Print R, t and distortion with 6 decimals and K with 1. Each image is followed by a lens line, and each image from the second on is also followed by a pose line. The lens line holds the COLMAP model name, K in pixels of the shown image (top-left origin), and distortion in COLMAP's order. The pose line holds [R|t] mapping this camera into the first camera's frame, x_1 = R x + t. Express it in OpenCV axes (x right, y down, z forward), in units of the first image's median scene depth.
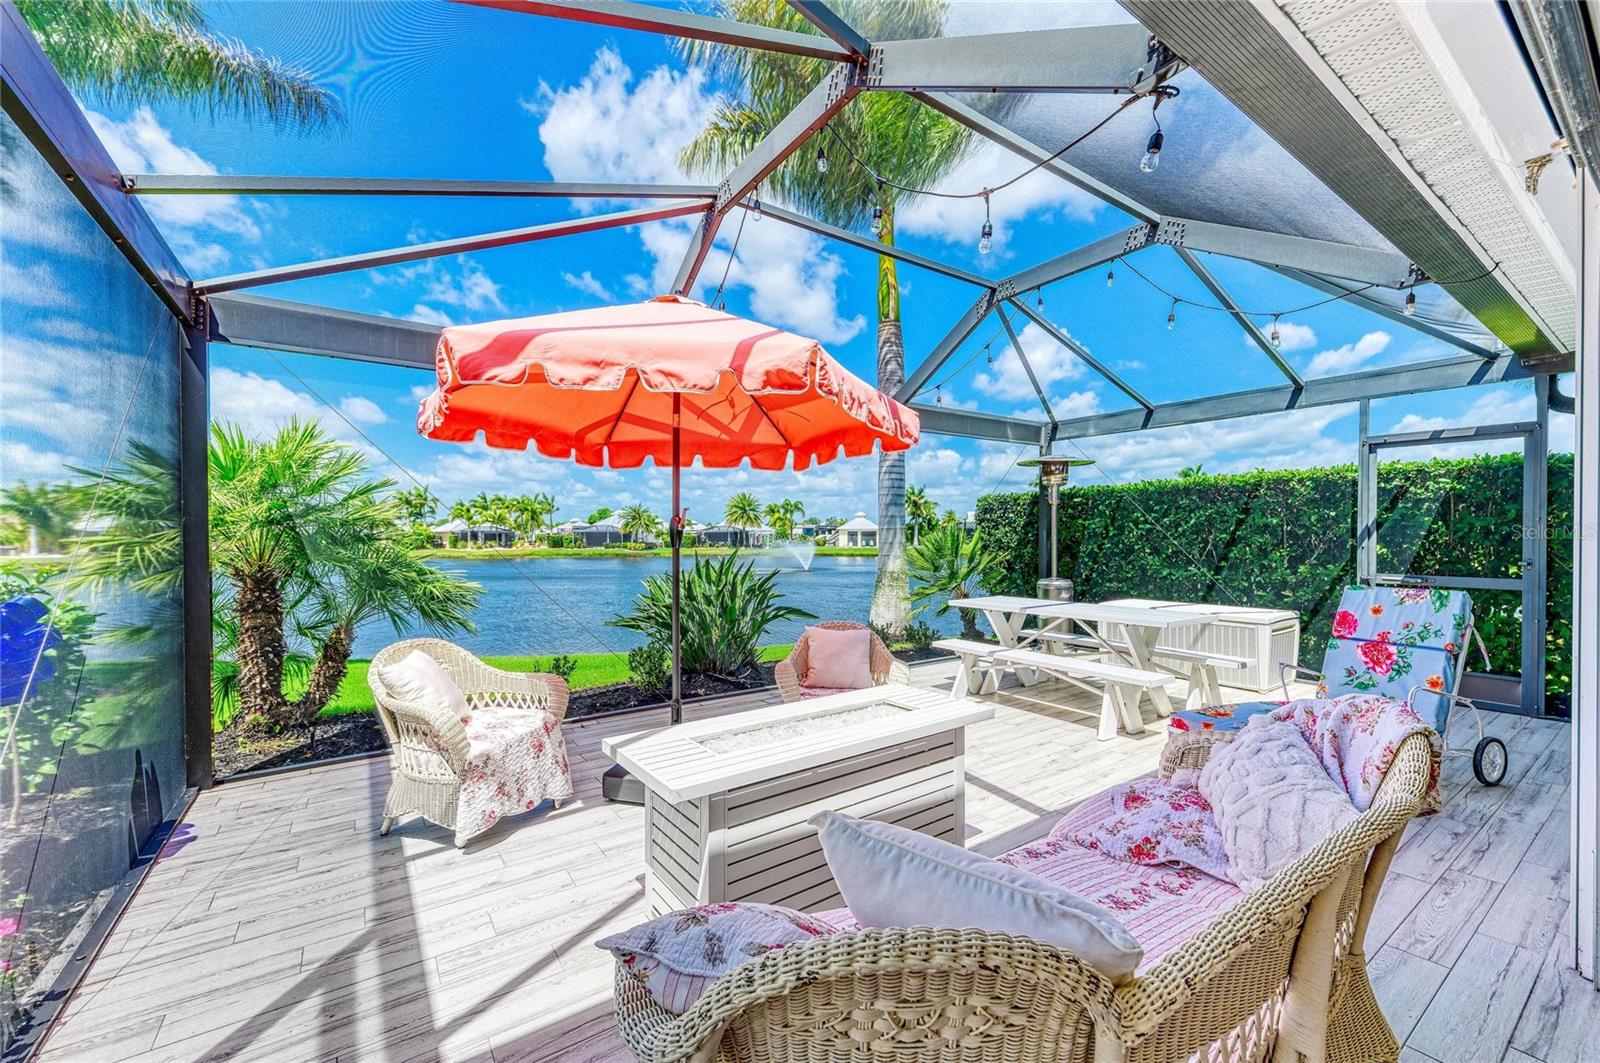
lens RADIAL K [[626.4, 0, 805.6], [0, 626.4, 532.3], [0, 0, 1]] dist [0.003222, -0.000494]
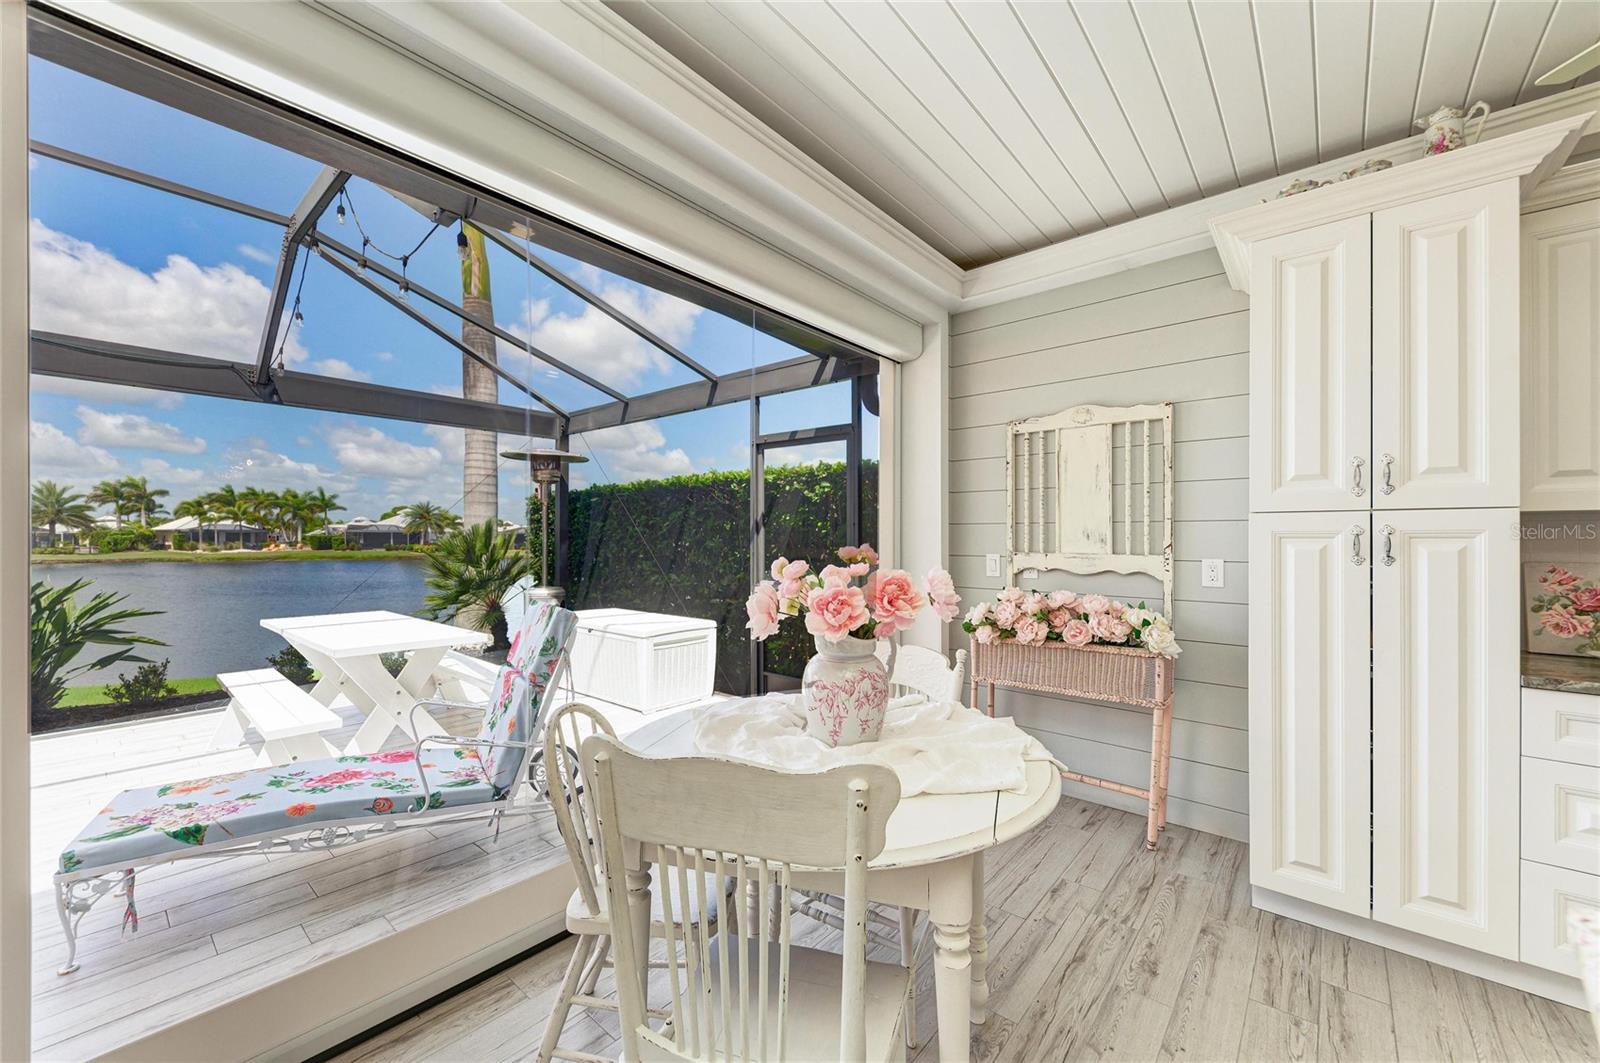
lens RADIAL K [[626.4, 0, 805.6], [0, 626.4, 532.3], [0, 0, 1]] dist [0.003222, -0.000494]
pose [[0.971356, 0.007928, 0.237495, 0.518756], [-0.007083, 0.999965, -0.004410, -0.003369], [-0.237522, 0.002602, 0.971379, 0.048618]]
